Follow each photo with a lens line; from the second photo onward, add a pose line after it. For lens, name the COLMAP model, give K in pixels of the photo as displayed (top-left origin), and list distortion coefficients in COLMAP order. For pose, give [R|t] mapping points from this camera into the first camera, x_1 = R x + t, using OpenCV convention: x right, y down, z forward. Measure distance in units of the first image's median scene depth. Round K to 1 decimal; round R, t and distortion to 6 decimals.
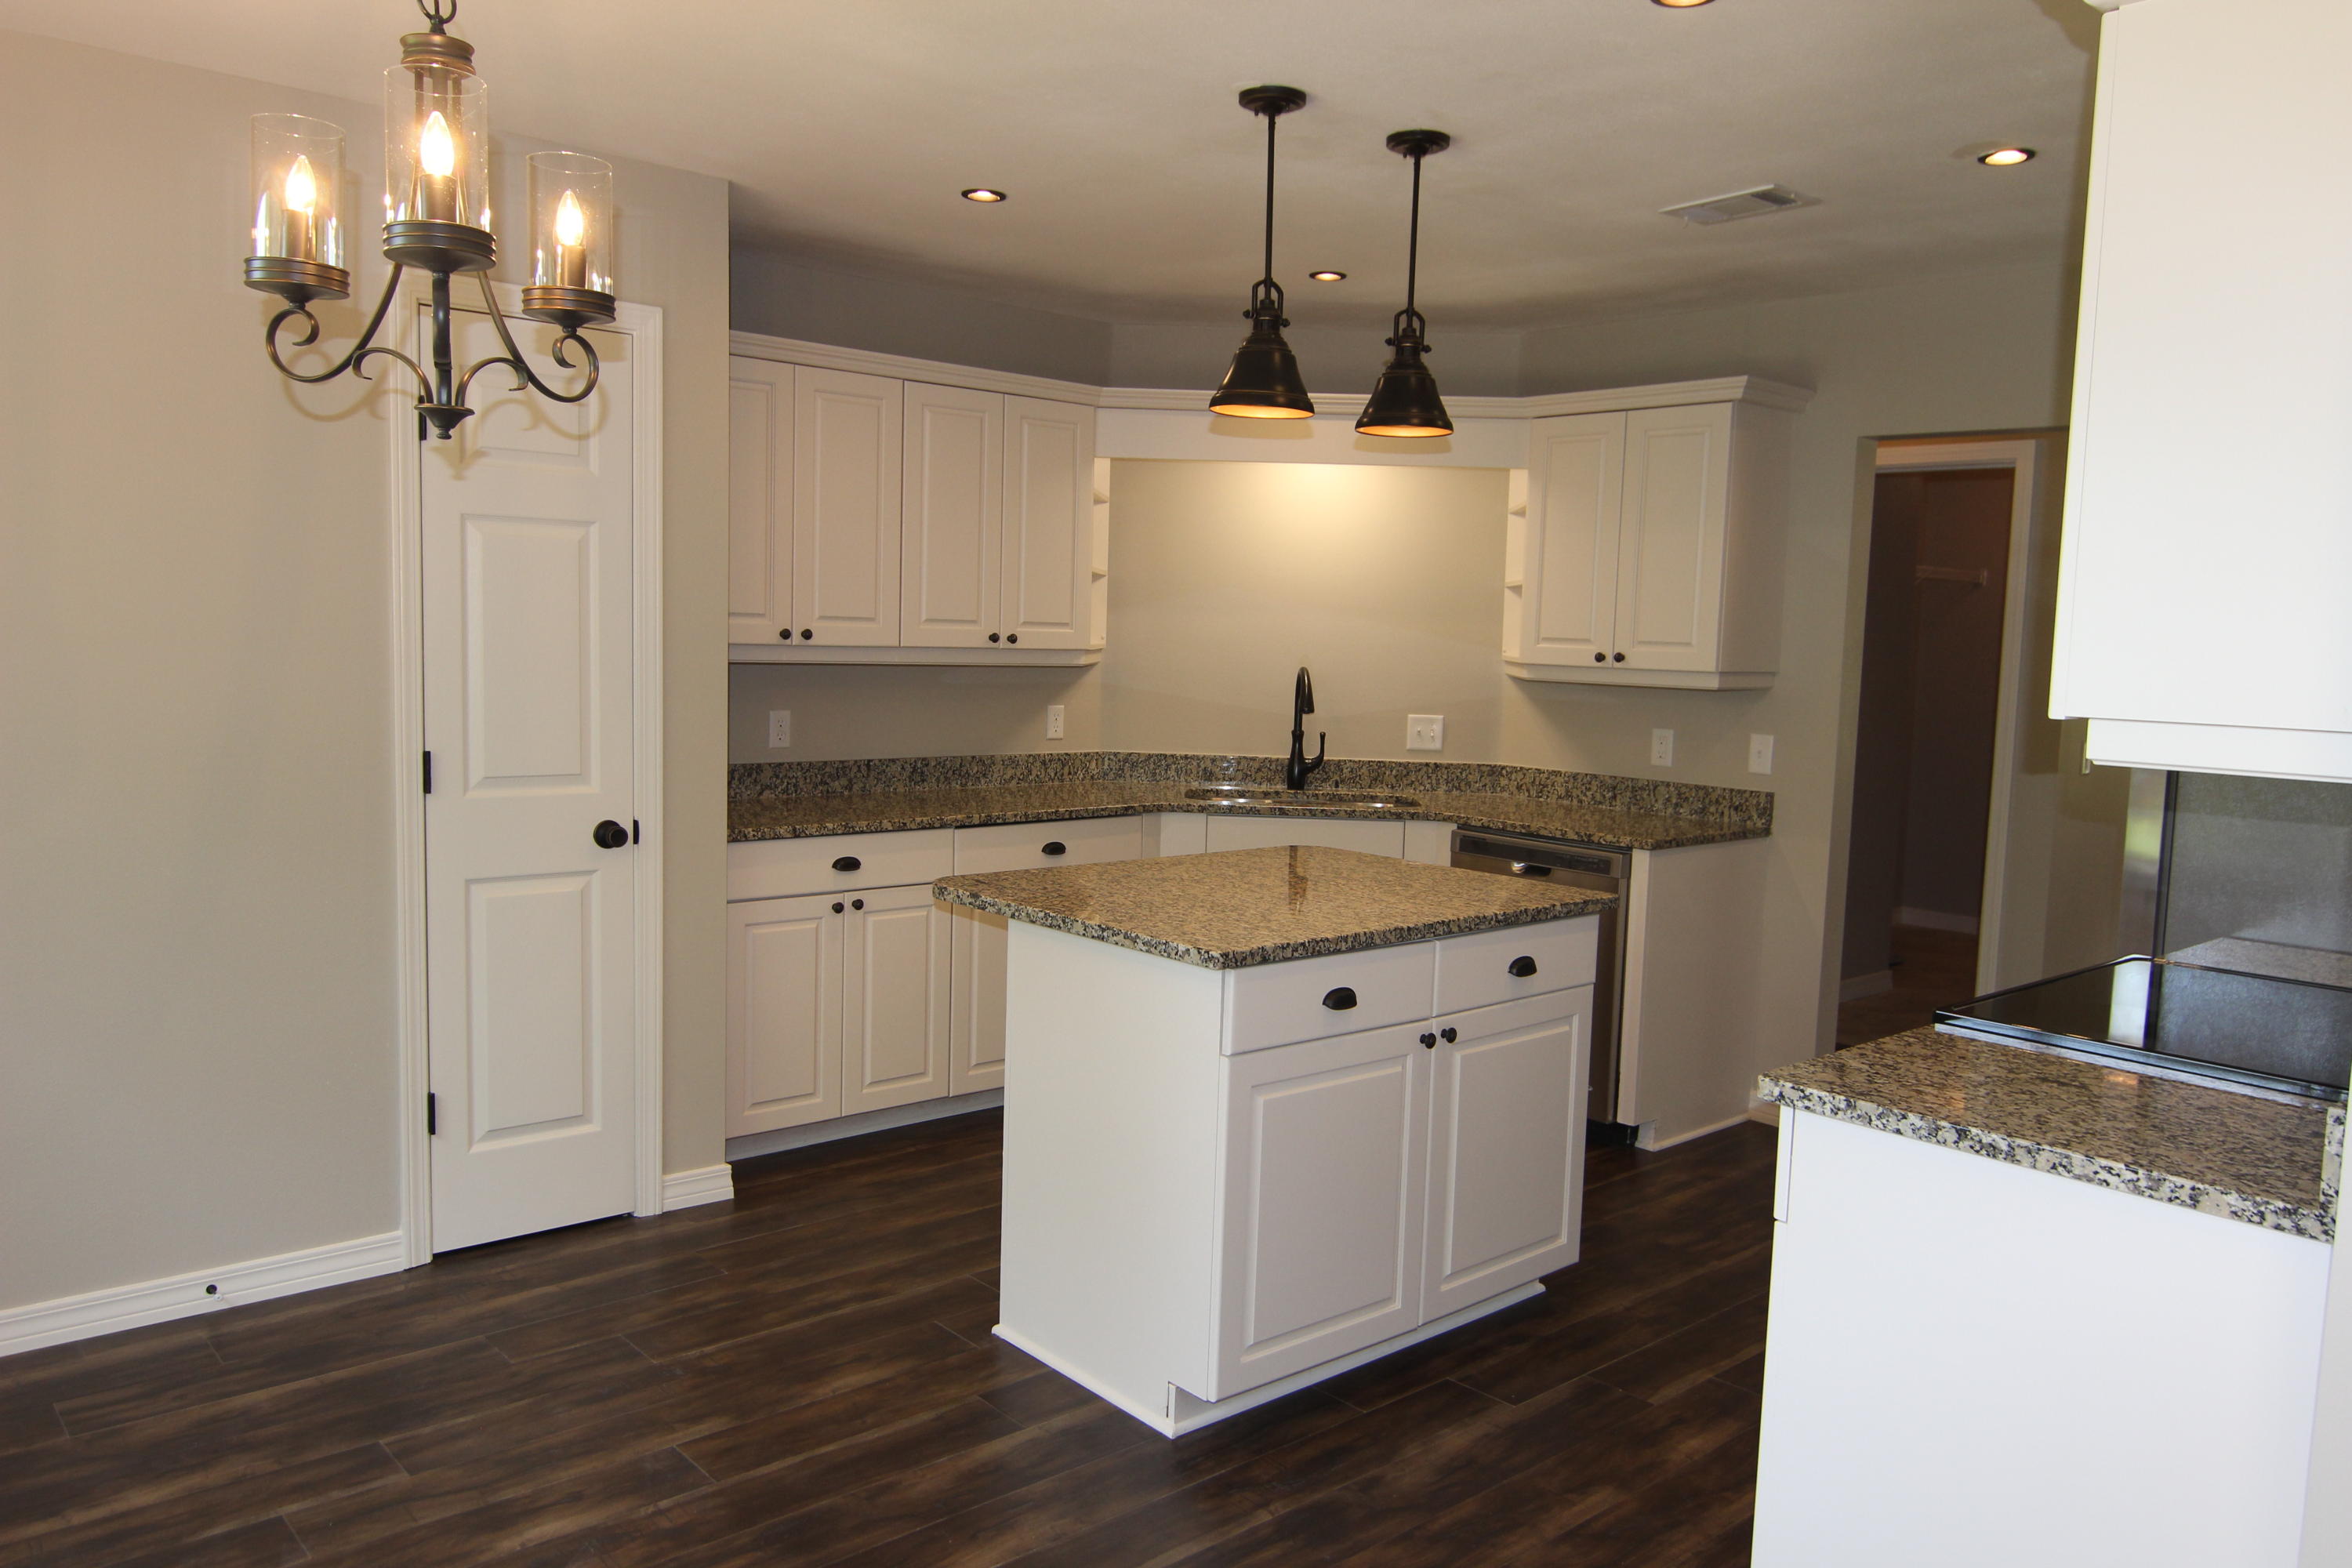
lens RADIAL K [[1707.4, 0, 1176.2], [0, 1707.4, 810.9], [0, 0, 1]] dist [0.003469, -0.011302]
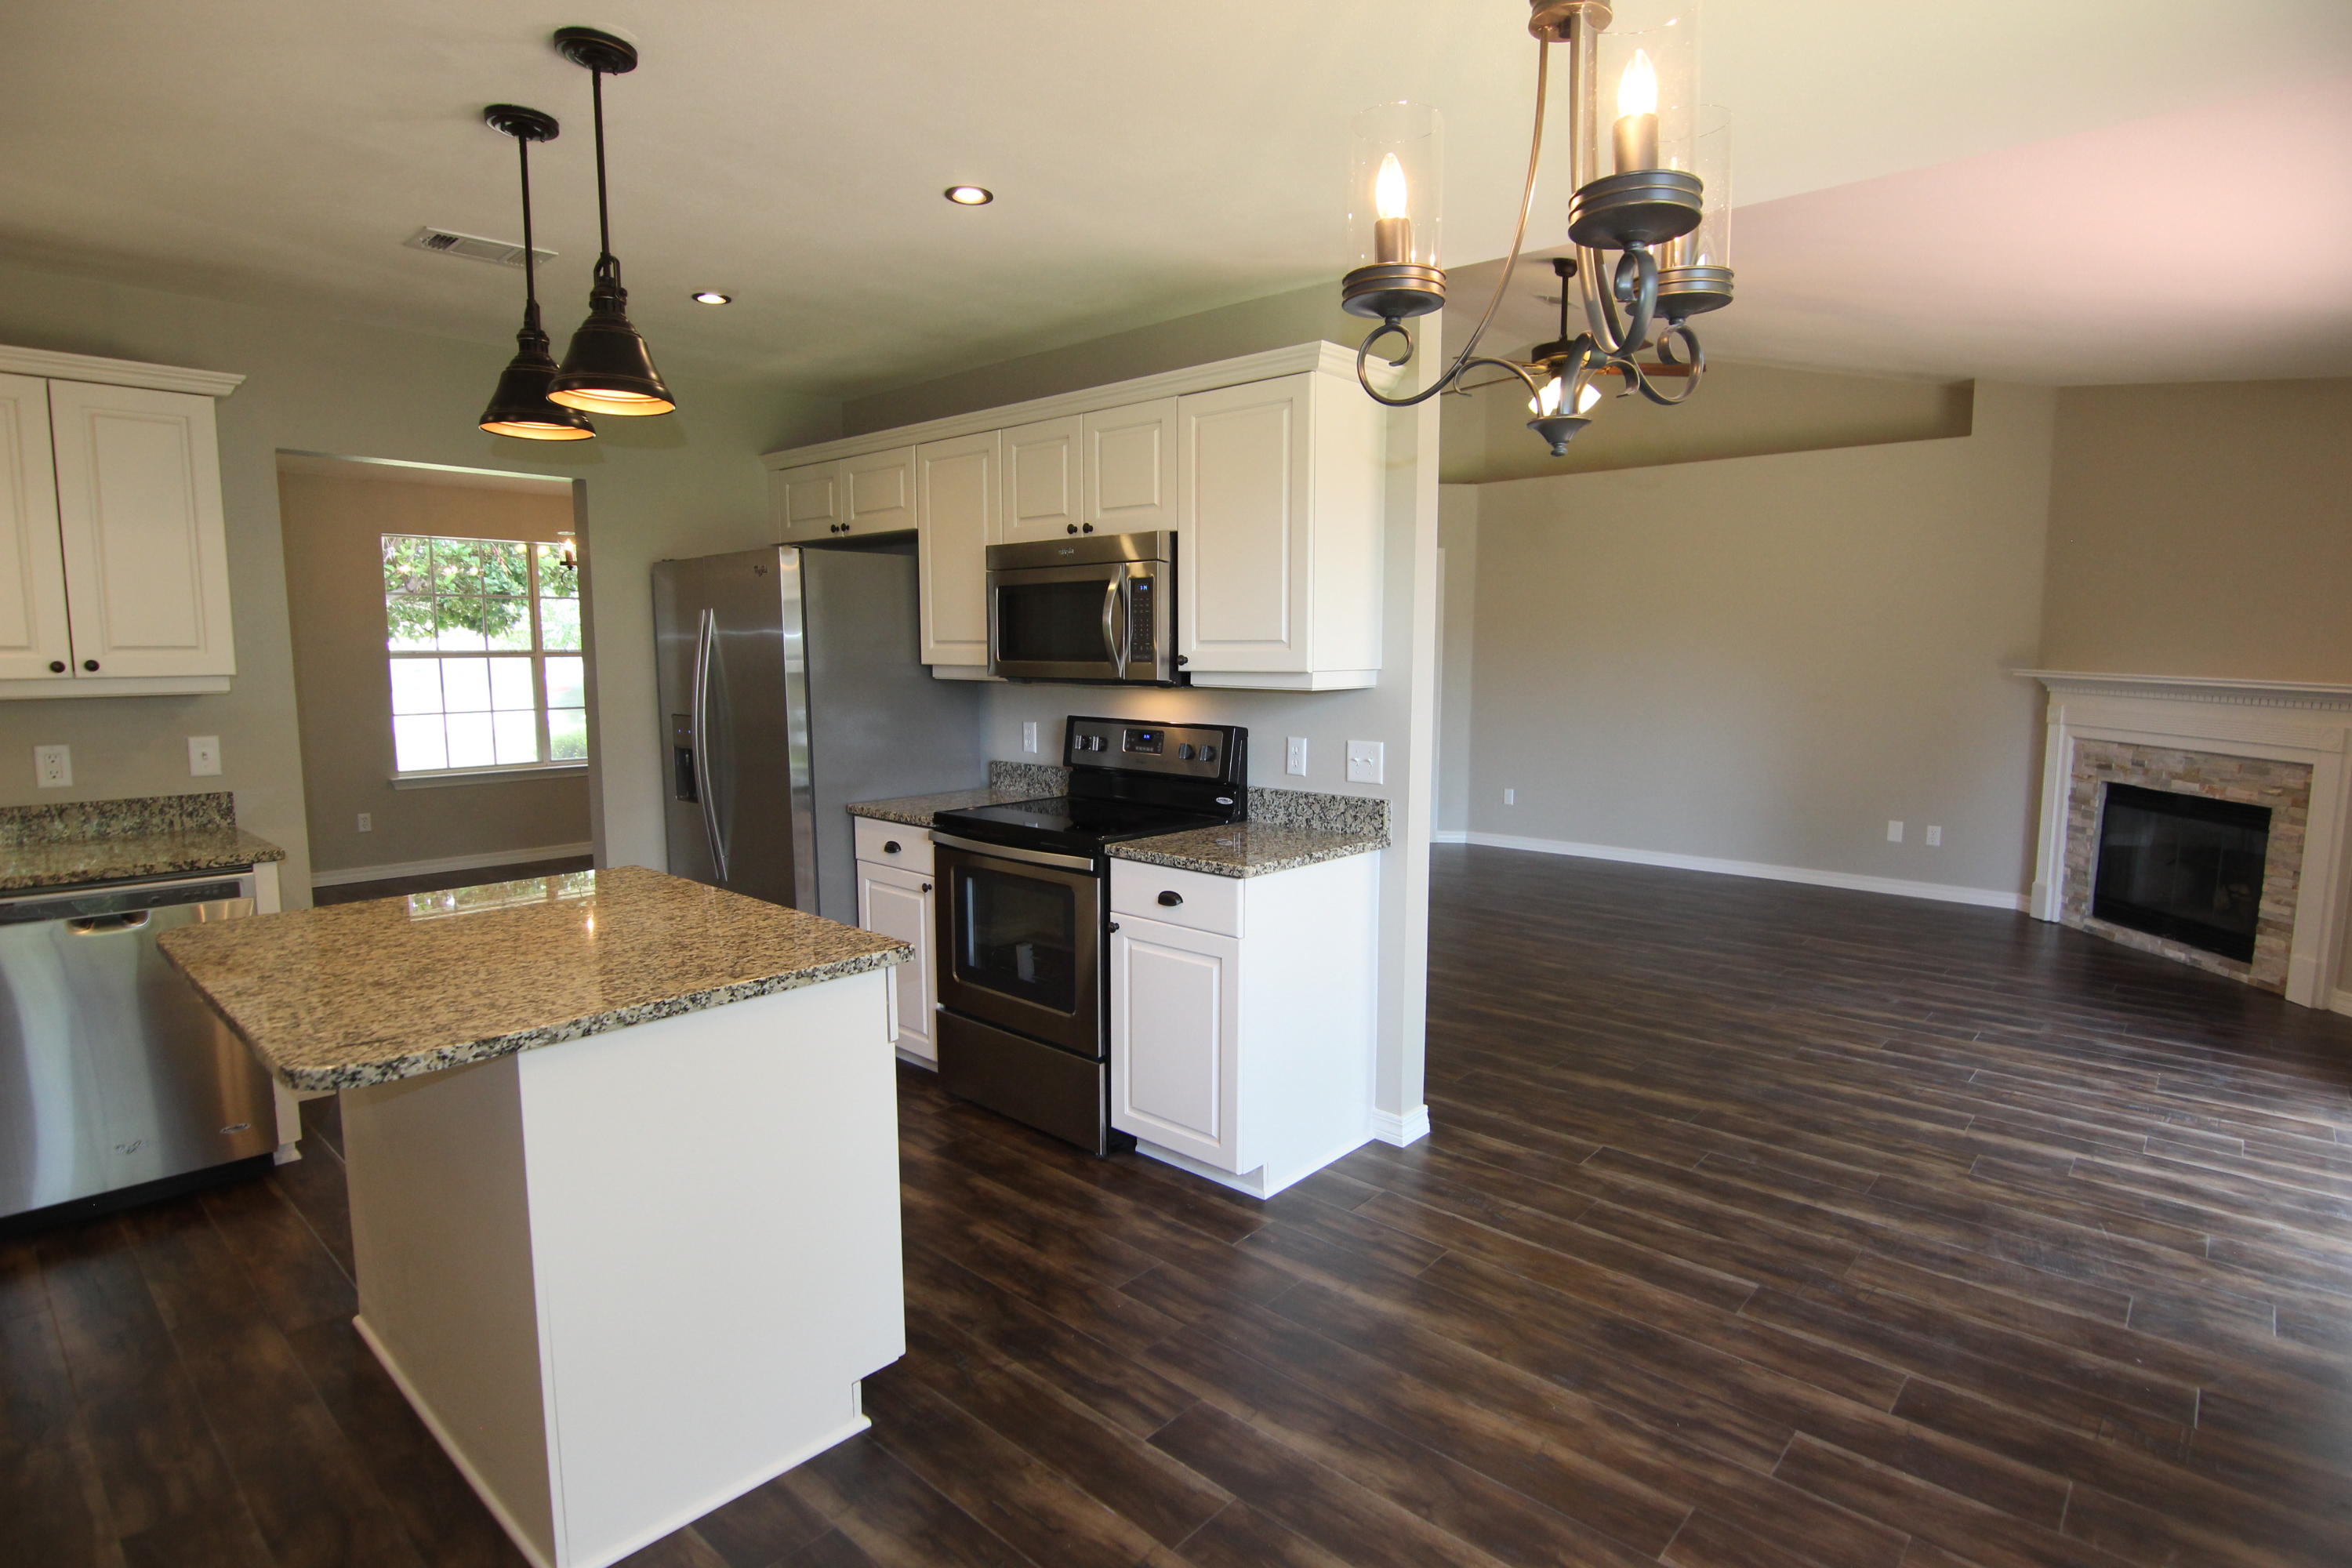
lens RADIAL K [[1195.1, 0, 1189.5], [0, 1195.1, 789.1], [0, 0, 1]] dist [-0.005065, -0.011562]
pose [[-0.116320, -0.148356, 0.982069, -0.365720], [0.105430, 0.981351, 0.160735, -0.058463], [-0.987600, 0.122236, -0.098510, 0.457548]]
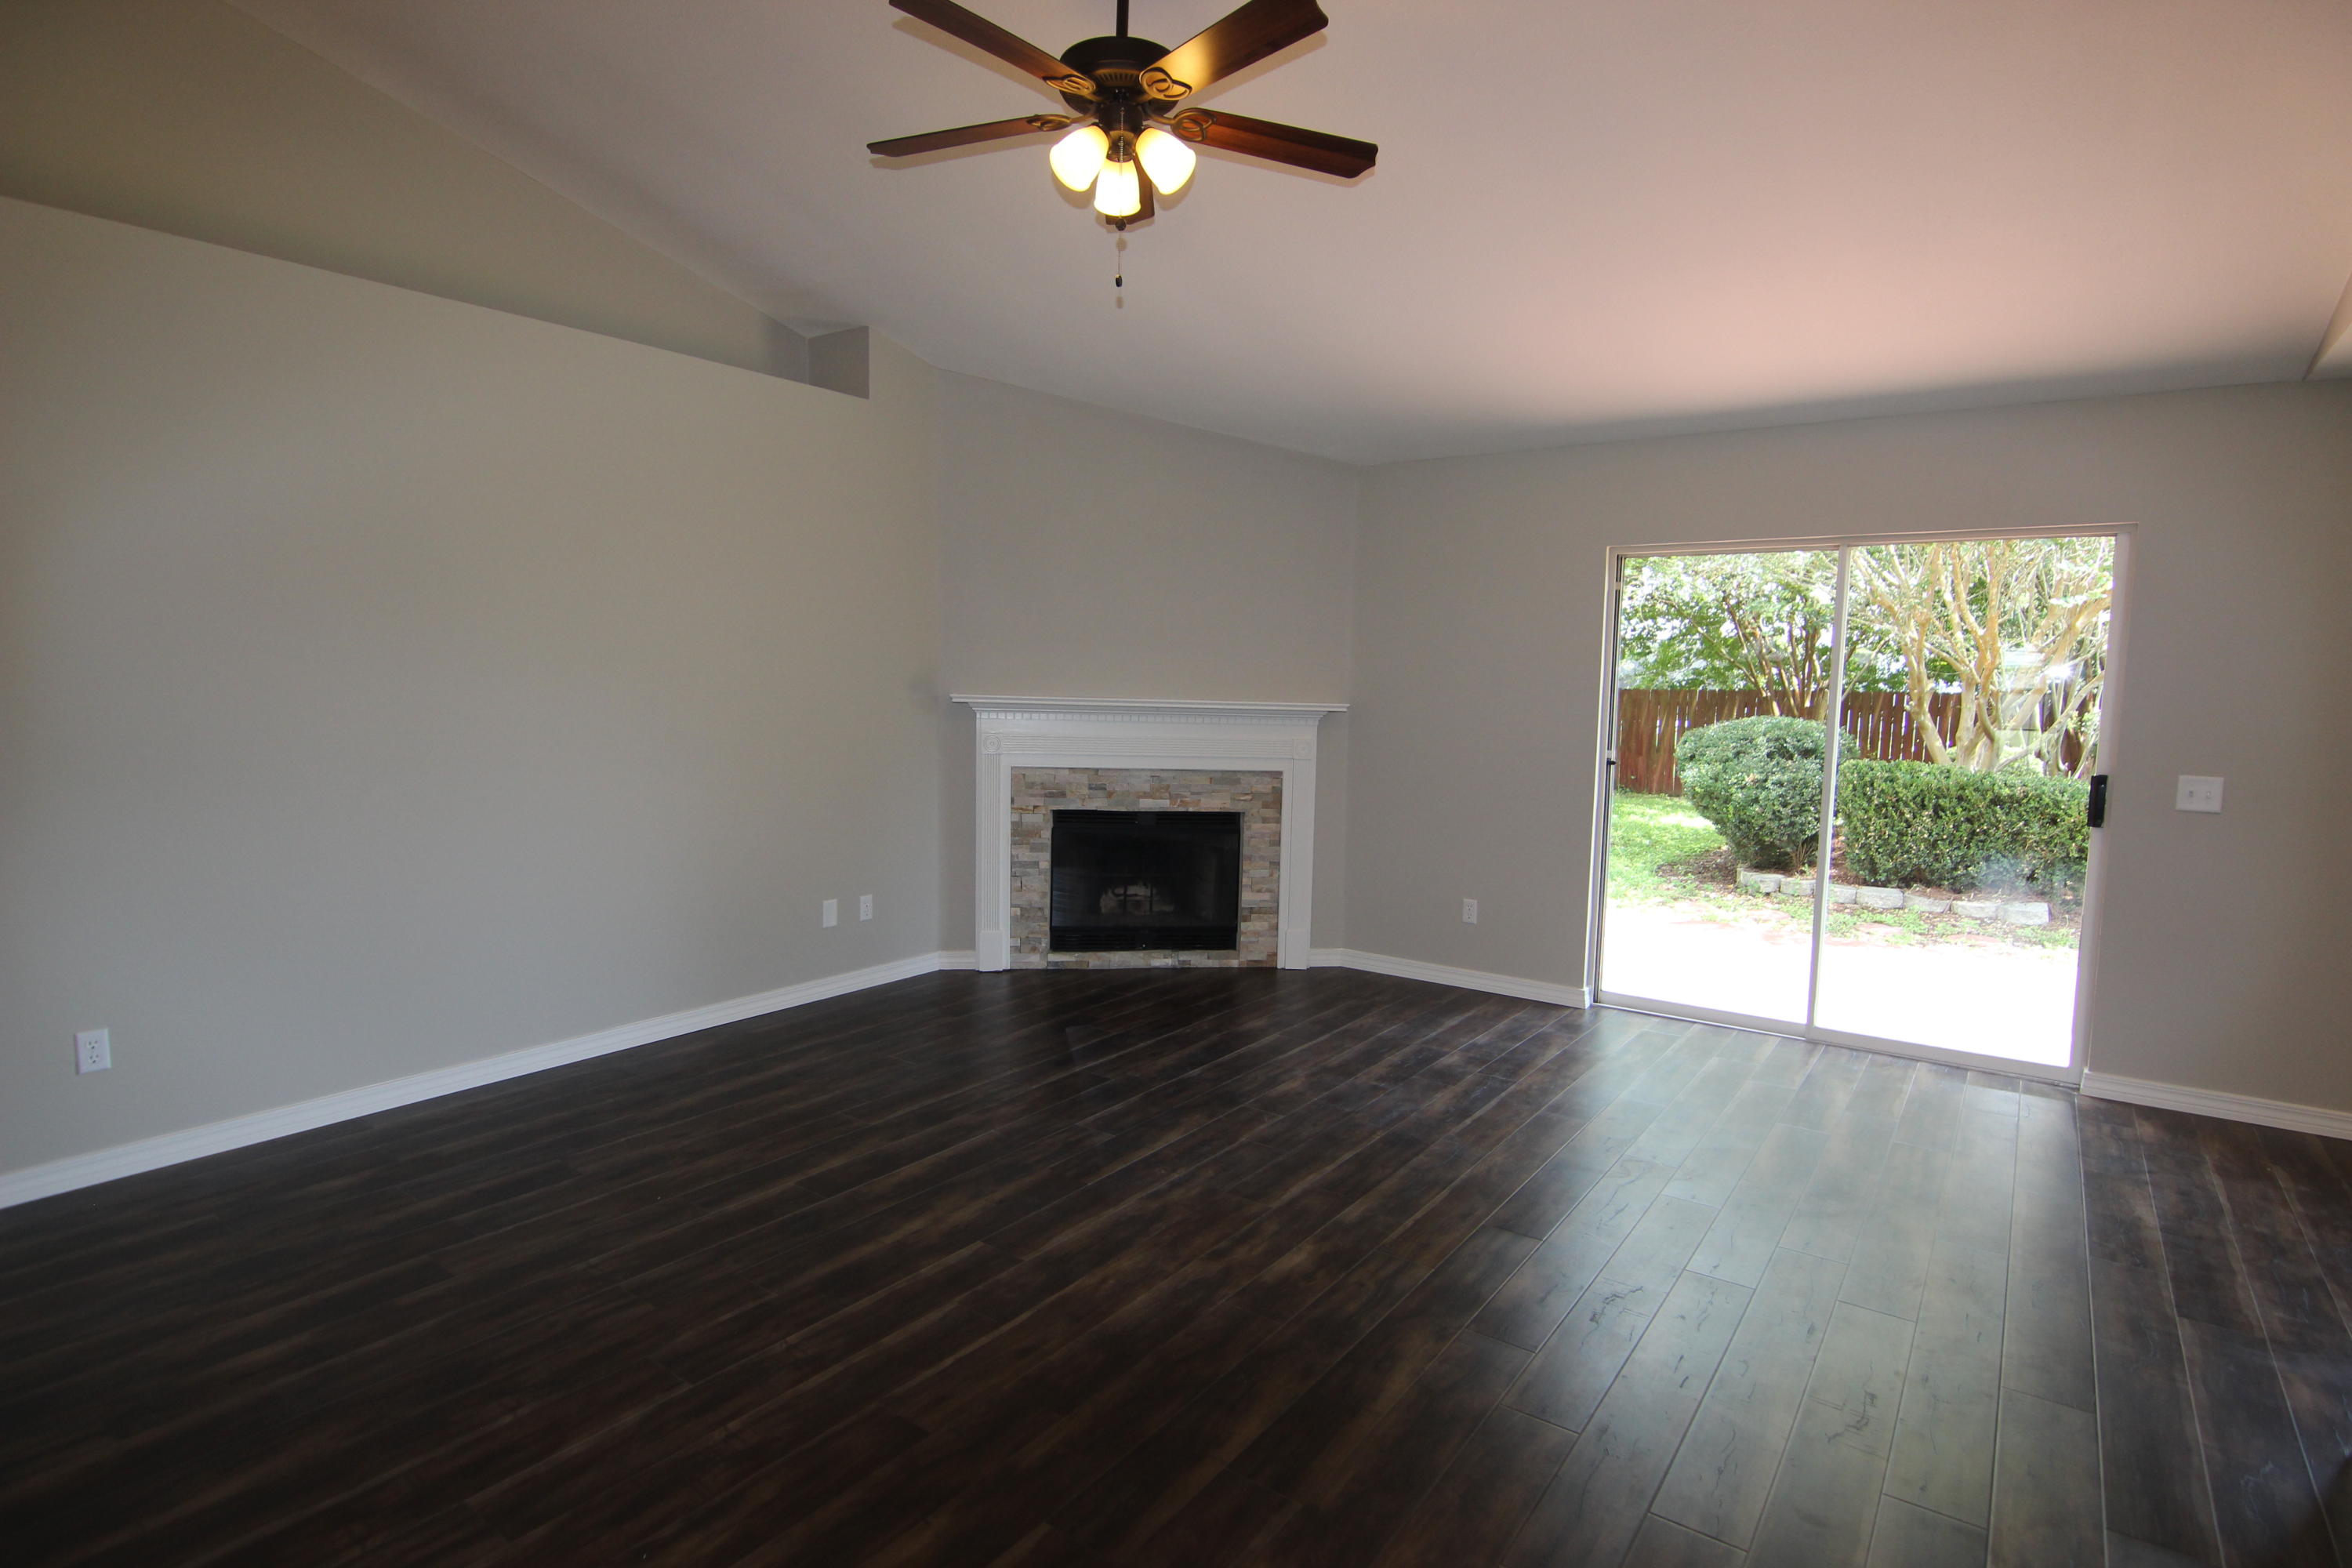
lens RADIAL K [[1195.1, 0, 1184.5], [0, 1195.1, 792.7], [0, 0, 1]] dist [-0.005065, -0.011562]
pose [[-0.972559, -0.026316, -0.231162, 0.694744], [-0.074224, 0.976757, 0.201087, -0.036588], [0.220497, 0.212727, -0.951908, 0.536884]]
